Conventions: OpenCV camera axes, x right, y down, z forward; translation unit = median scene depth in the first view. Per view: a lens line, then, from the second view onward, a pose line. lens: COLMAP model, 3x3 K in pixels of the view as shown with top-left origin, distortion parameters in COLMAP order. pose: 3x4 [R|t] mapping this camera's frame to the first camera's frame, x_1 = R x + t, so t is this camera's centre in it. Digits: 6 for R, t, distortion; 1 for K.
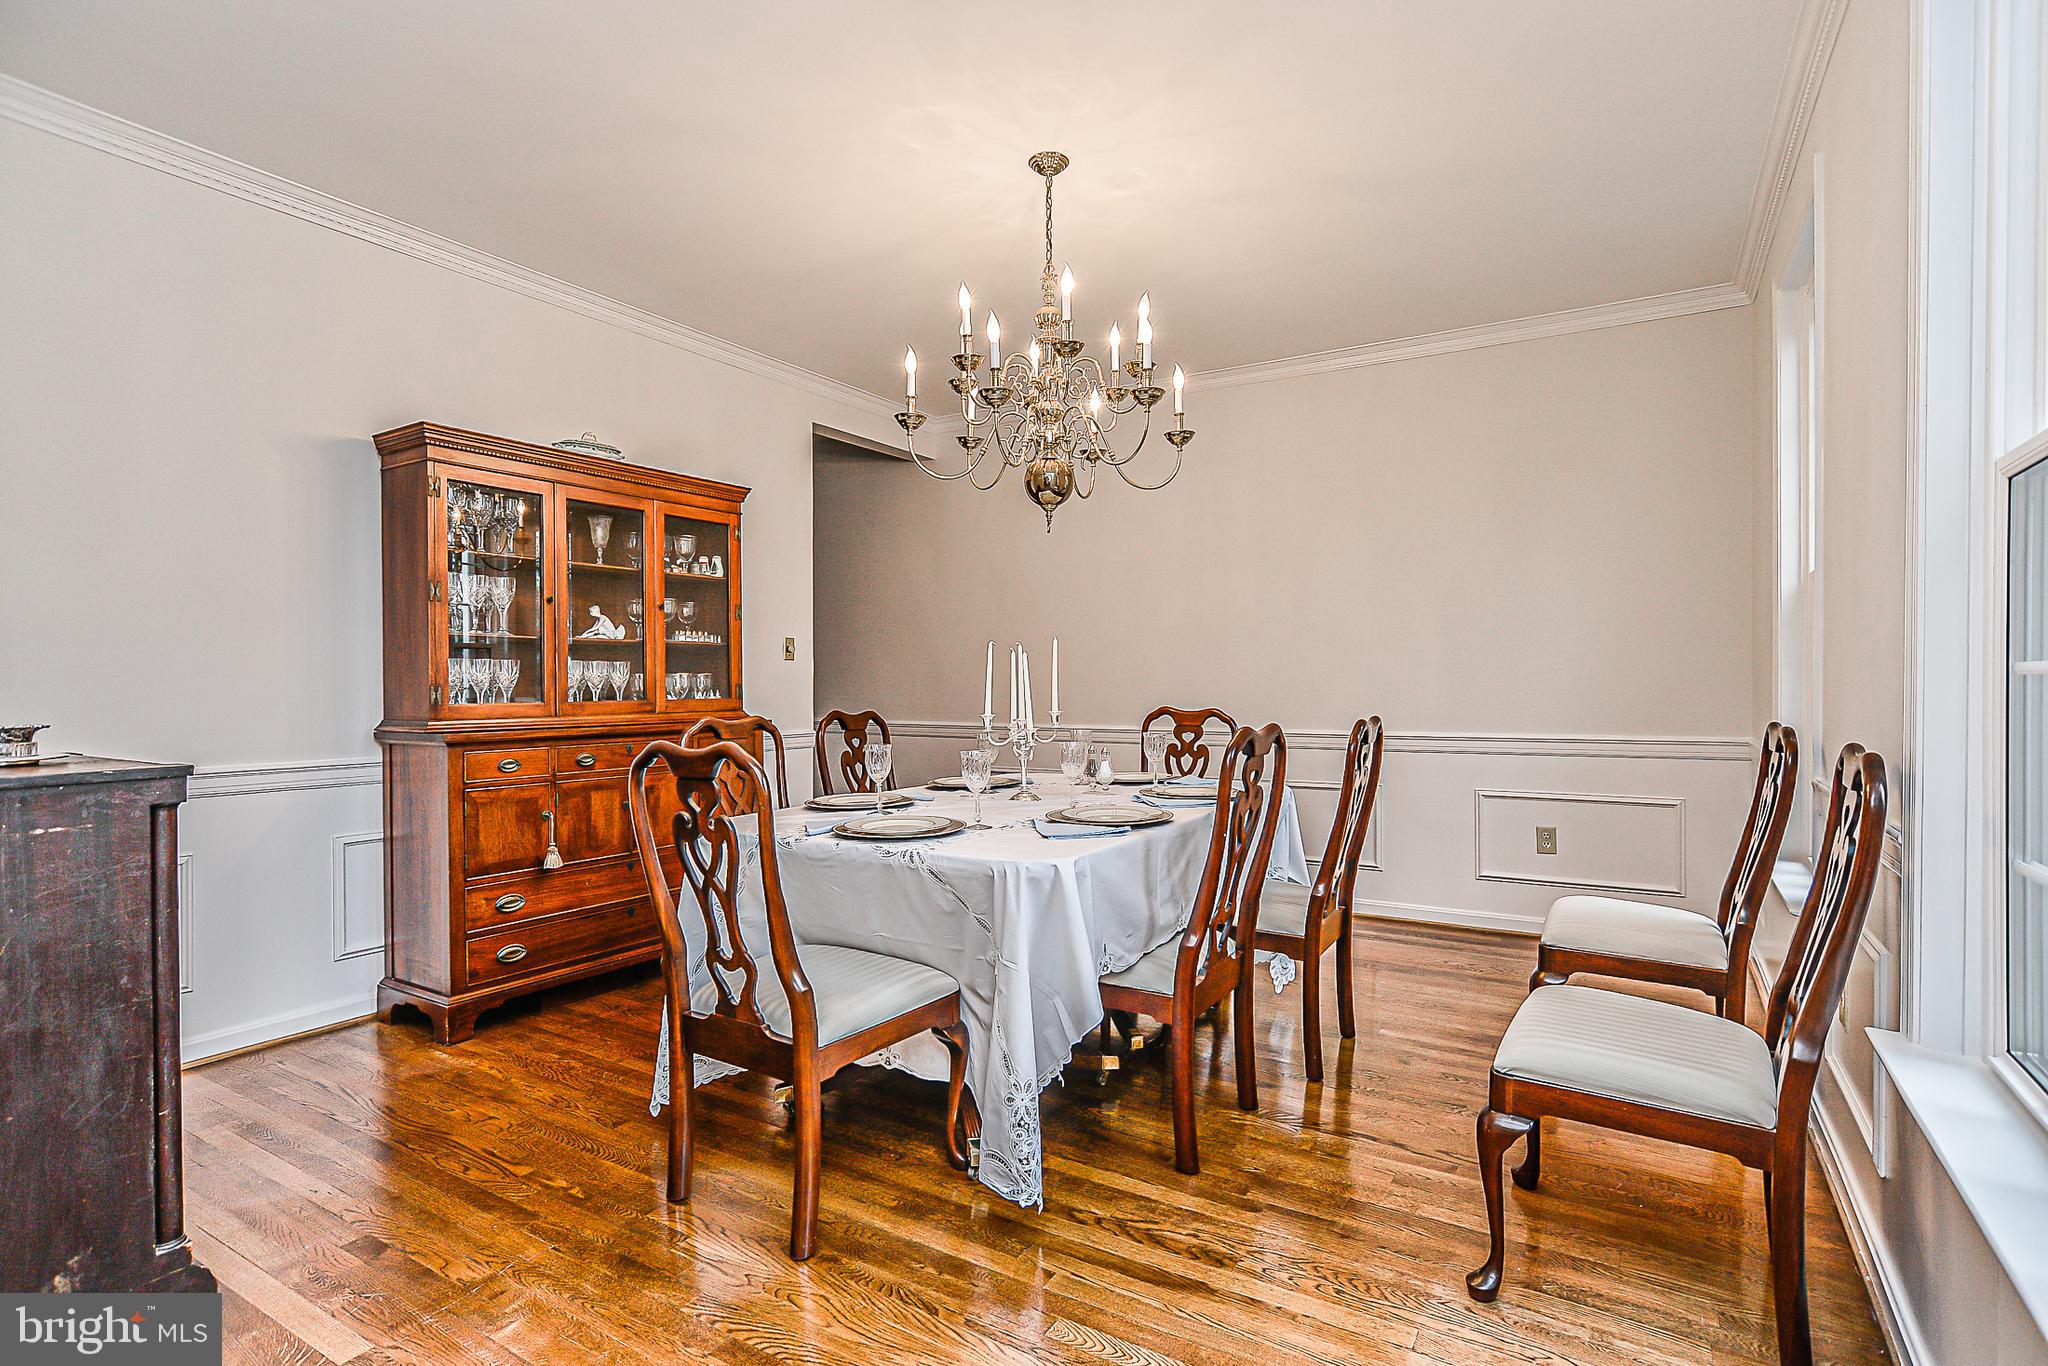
lens RADIAL K [[998.9, 0, 1016.1], [0, 998.9, 685.7], [0, 0, 1]] dist [-0.005167, 0.000041]
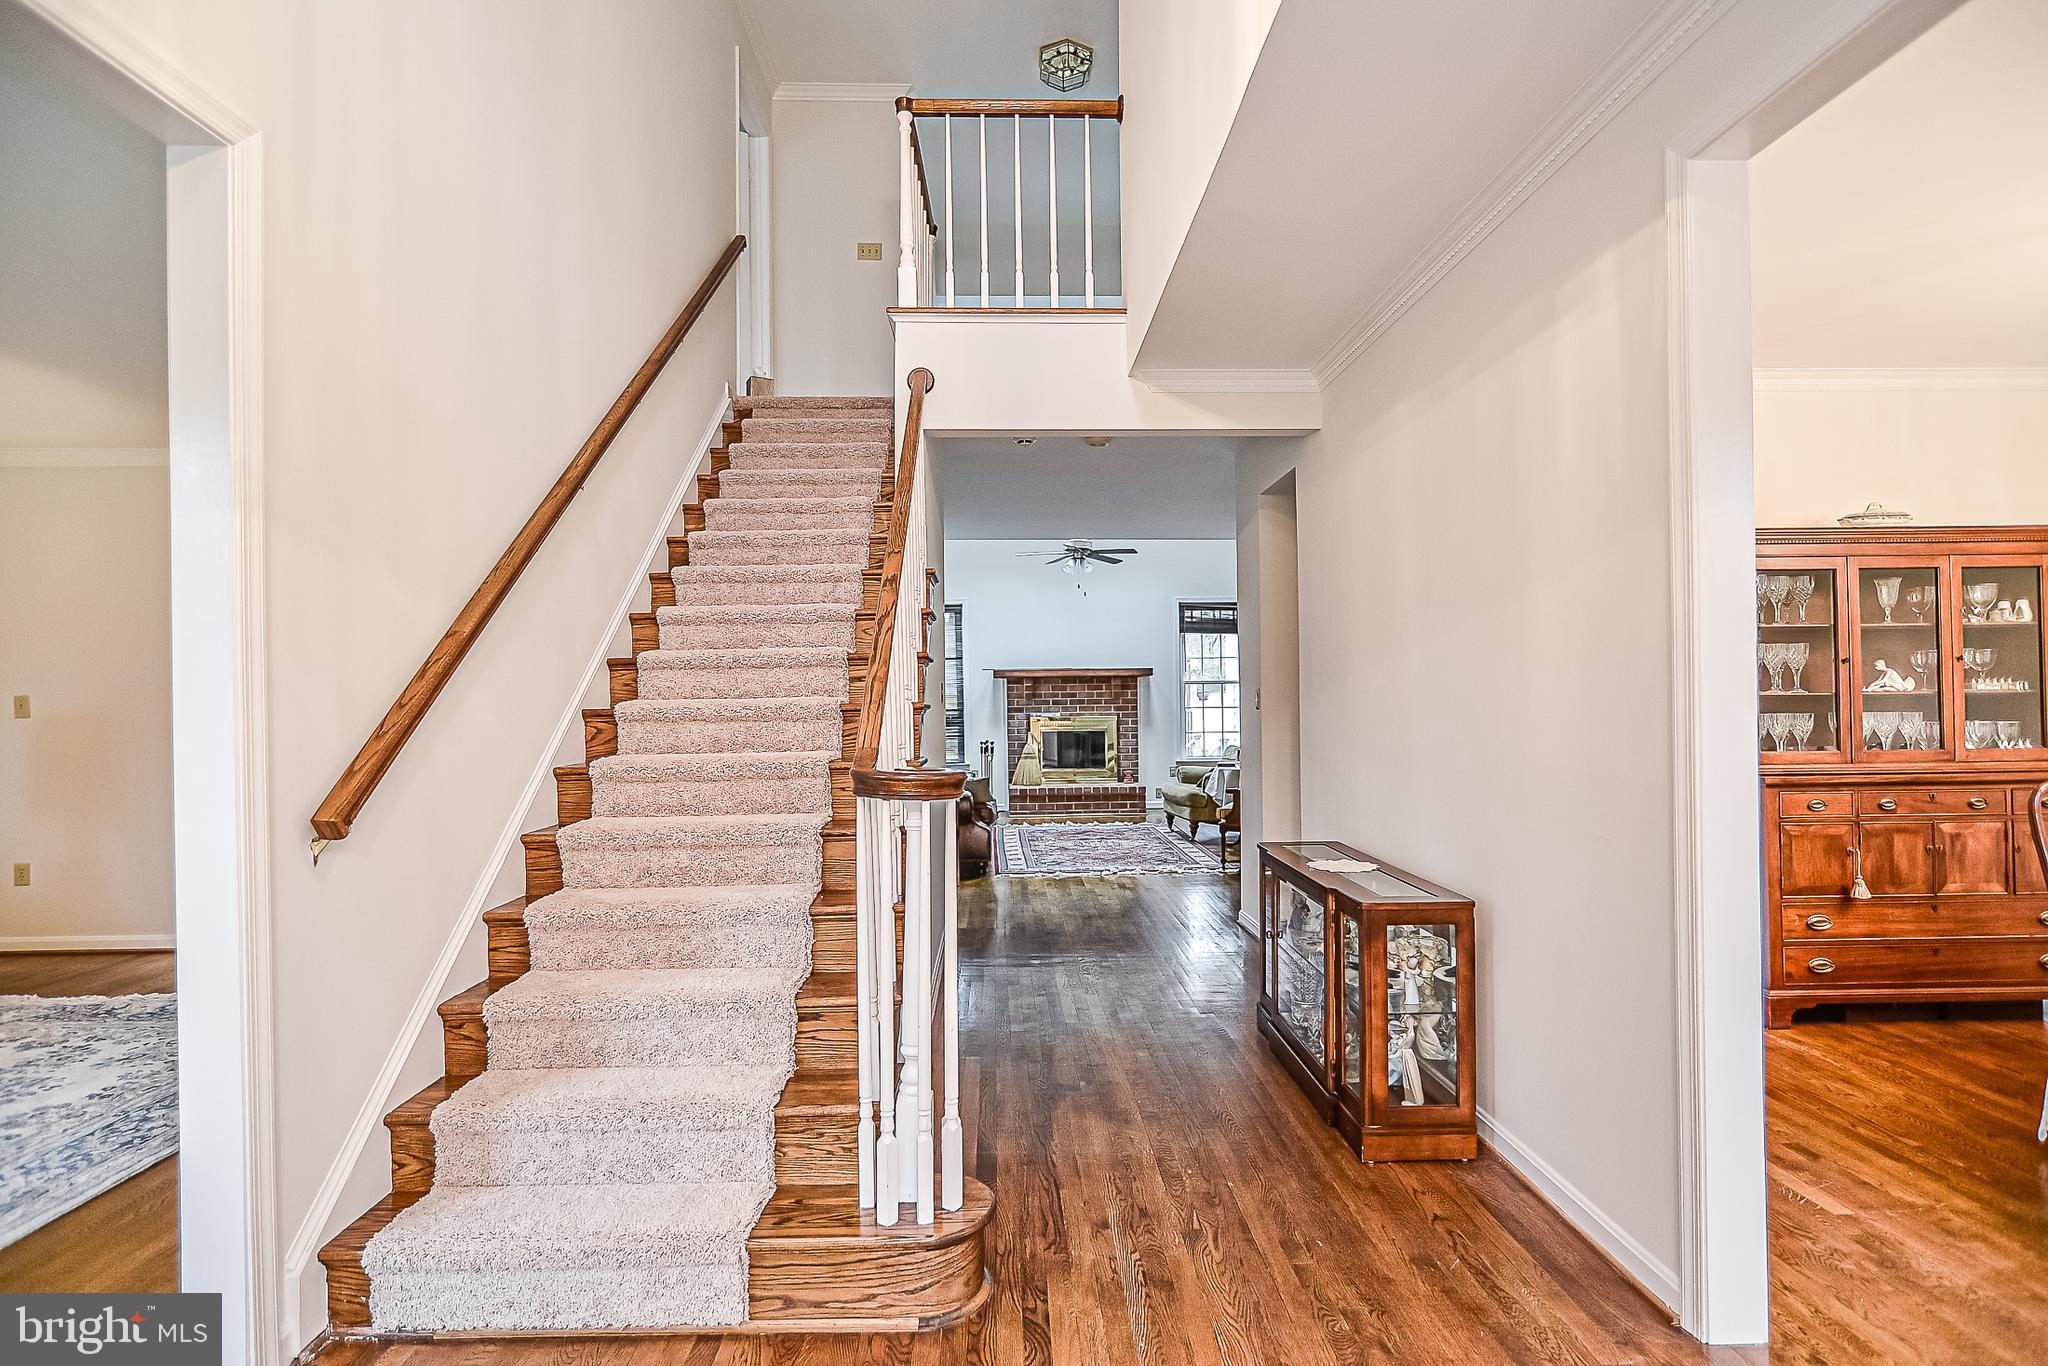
lens RADIAL K [[998.9, 0, 1011.6], [0, 998.9, 686.9], [0, 0, 1]] dist [-0.005167, 0.000041]
pose [[0.557096, -0.011872, -0.830363, -0.055959], [0.006428, 0.999929, -0.009984, -0.050160], [0.830423, 0.000224, 0.557133, -0.412181]]
